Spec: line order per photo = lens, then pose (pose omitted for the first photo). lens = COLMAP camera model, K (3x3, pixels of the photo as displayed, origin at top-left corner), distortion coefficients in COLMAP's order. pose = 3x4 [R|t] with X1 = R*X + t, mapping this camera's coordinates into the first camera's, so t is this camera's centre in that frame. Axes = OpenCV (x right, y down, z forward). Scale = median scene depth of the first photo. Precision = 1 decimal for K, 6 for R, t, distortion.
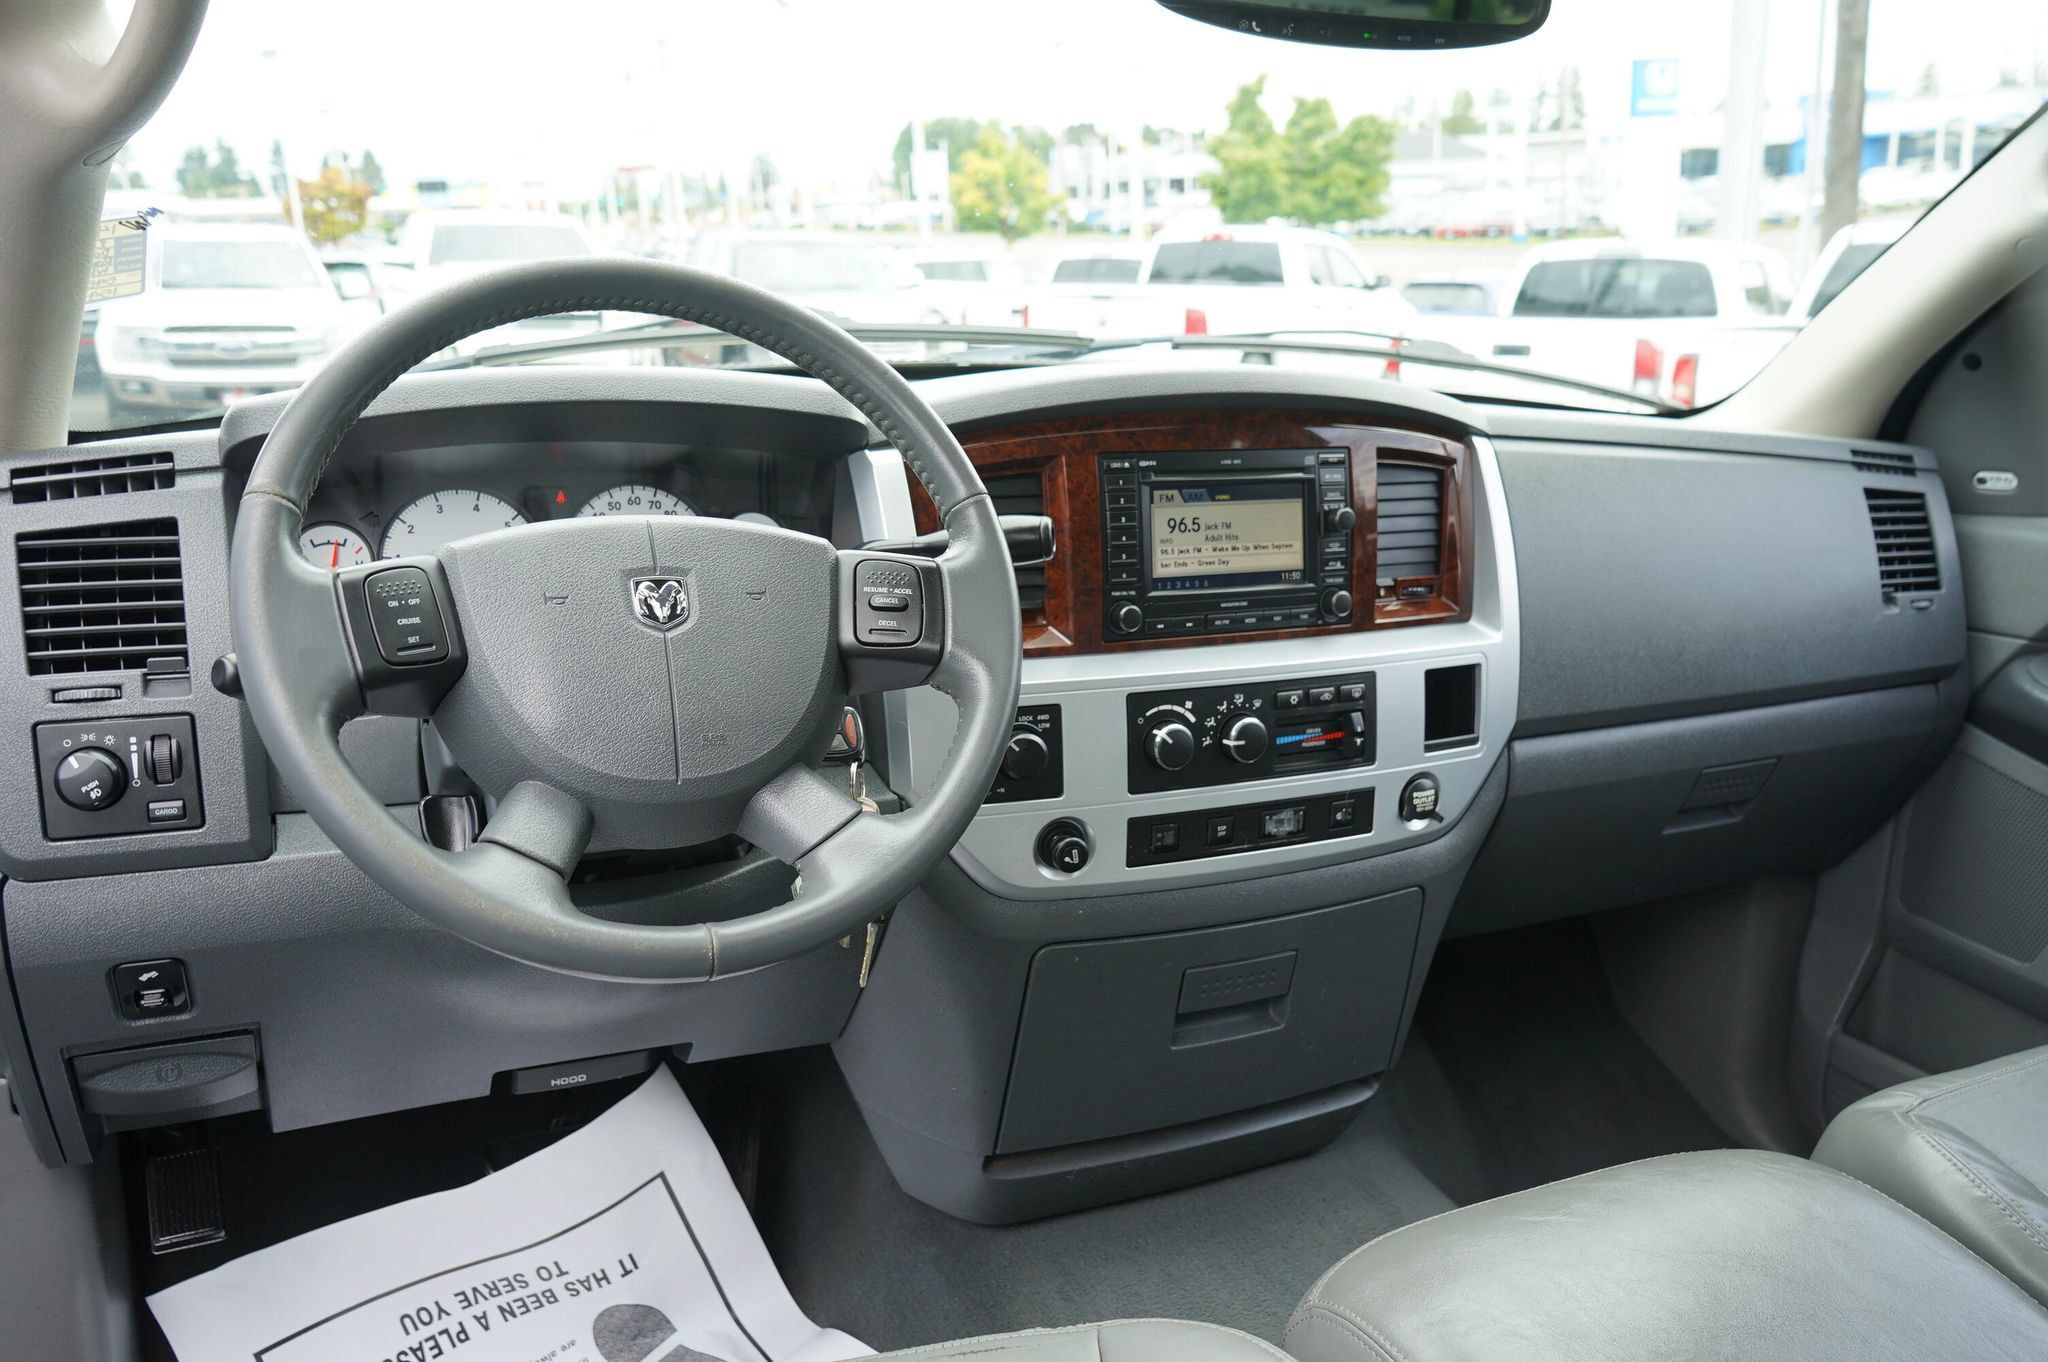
lens RADIAL K [[1676.7, 0, 1024.0], [0, 1676.7, 681.0], [0, 0, 1]] dist [-0.006542, -0.005220]
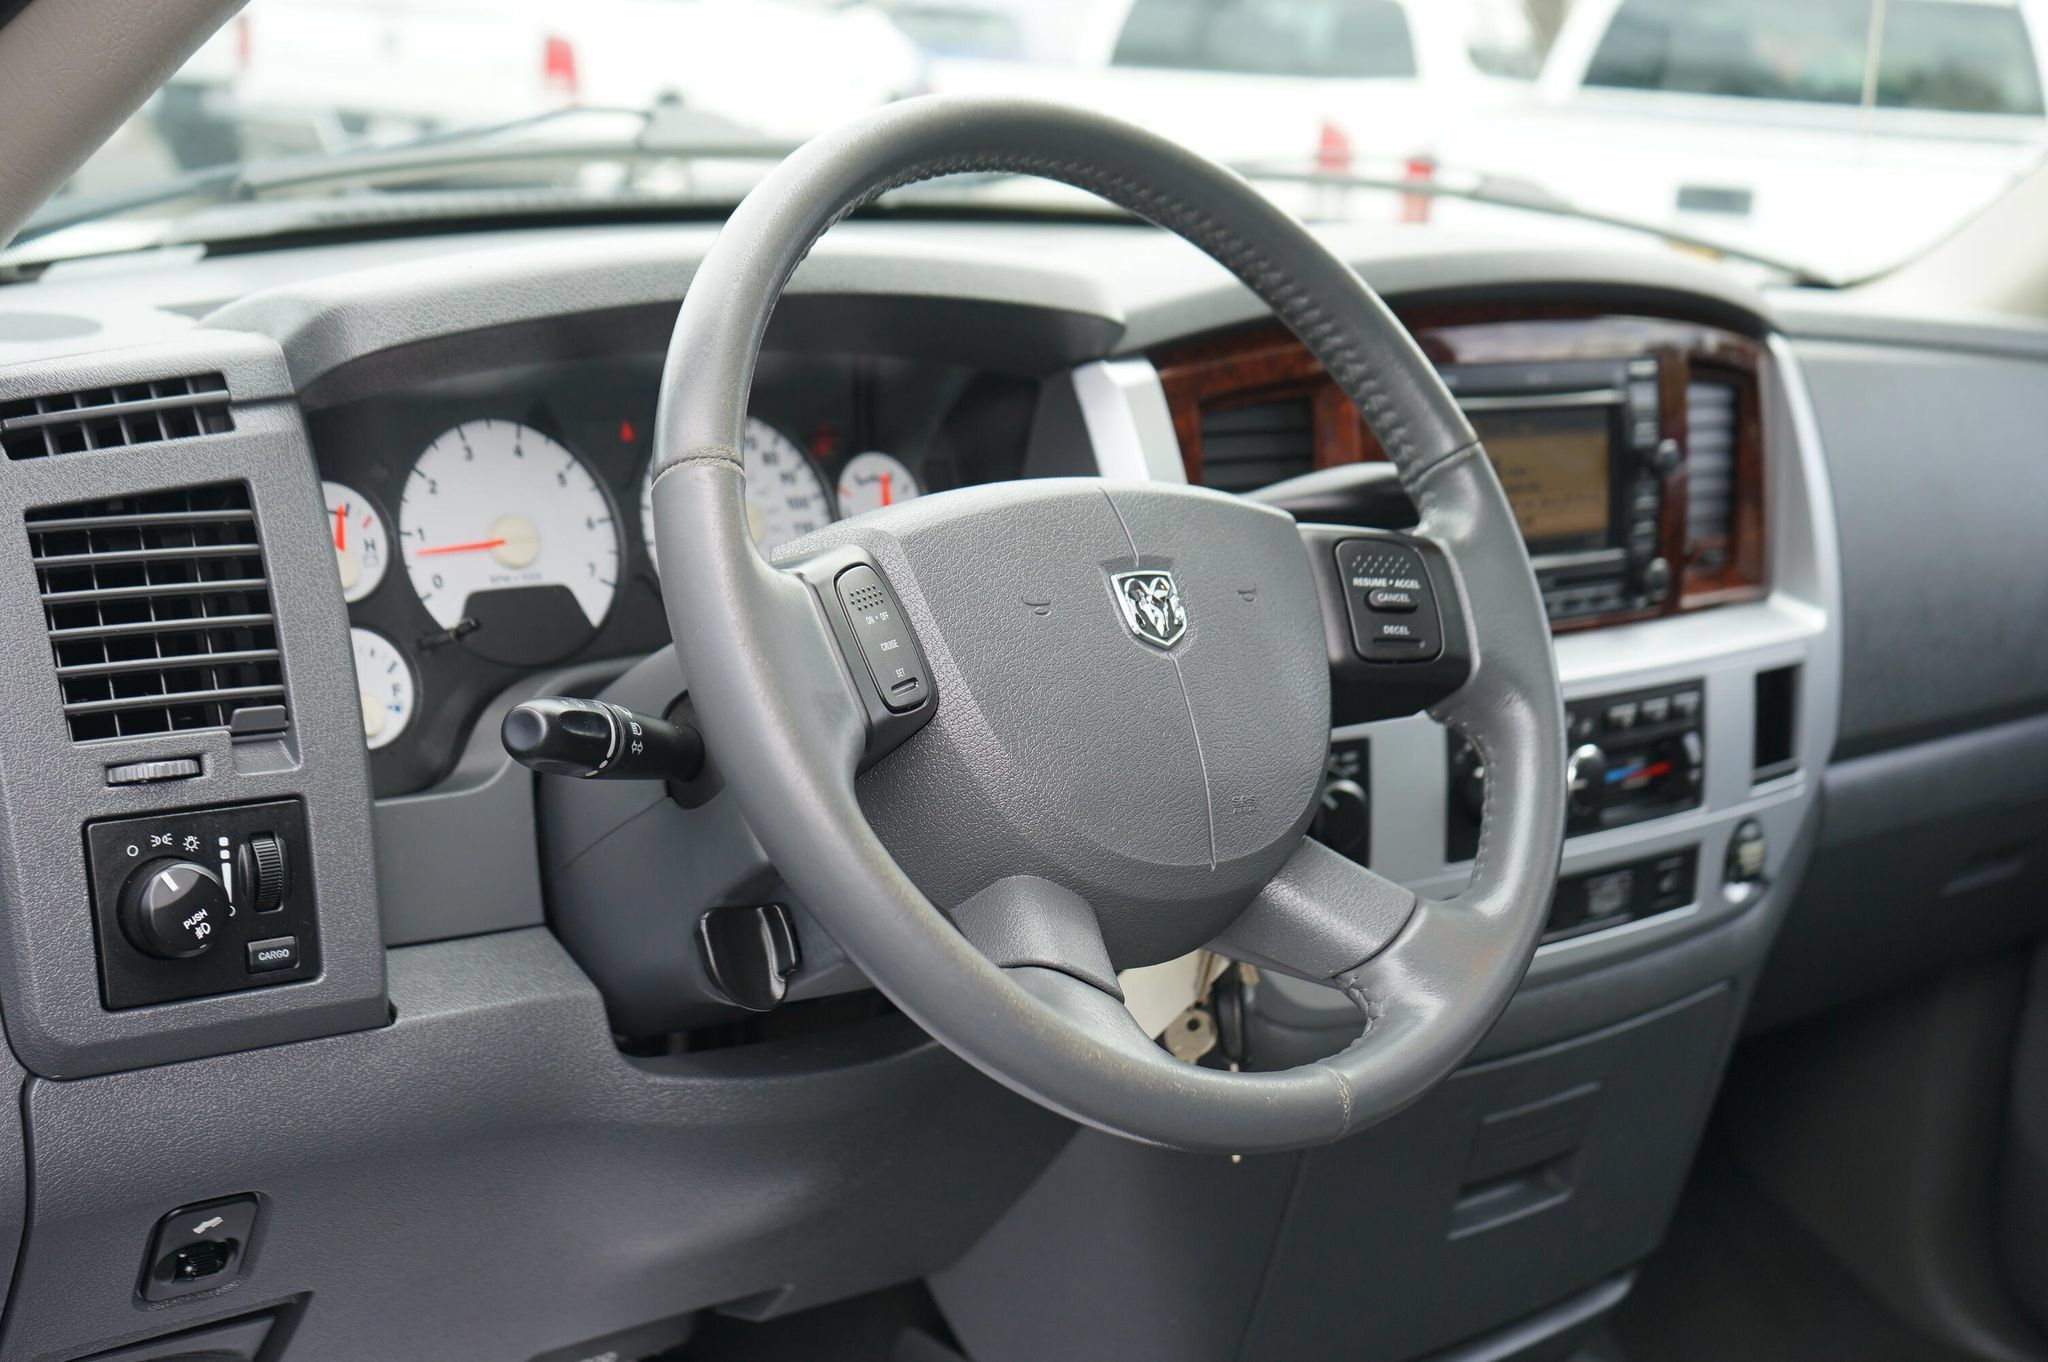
lens RADIAL K [[3012.2, 0, 1024.0], [0, 3012.2, 681.0], [0, 0, 1]] dist [-0.011407, 0.004905]
pose [[0.953310, -0.025224, 0.300938, -0.496093], [0.024745, 0.999679, 0.005404, -0.019351], [-0.300978, 0.002295, 0.953628, -0.127333]]
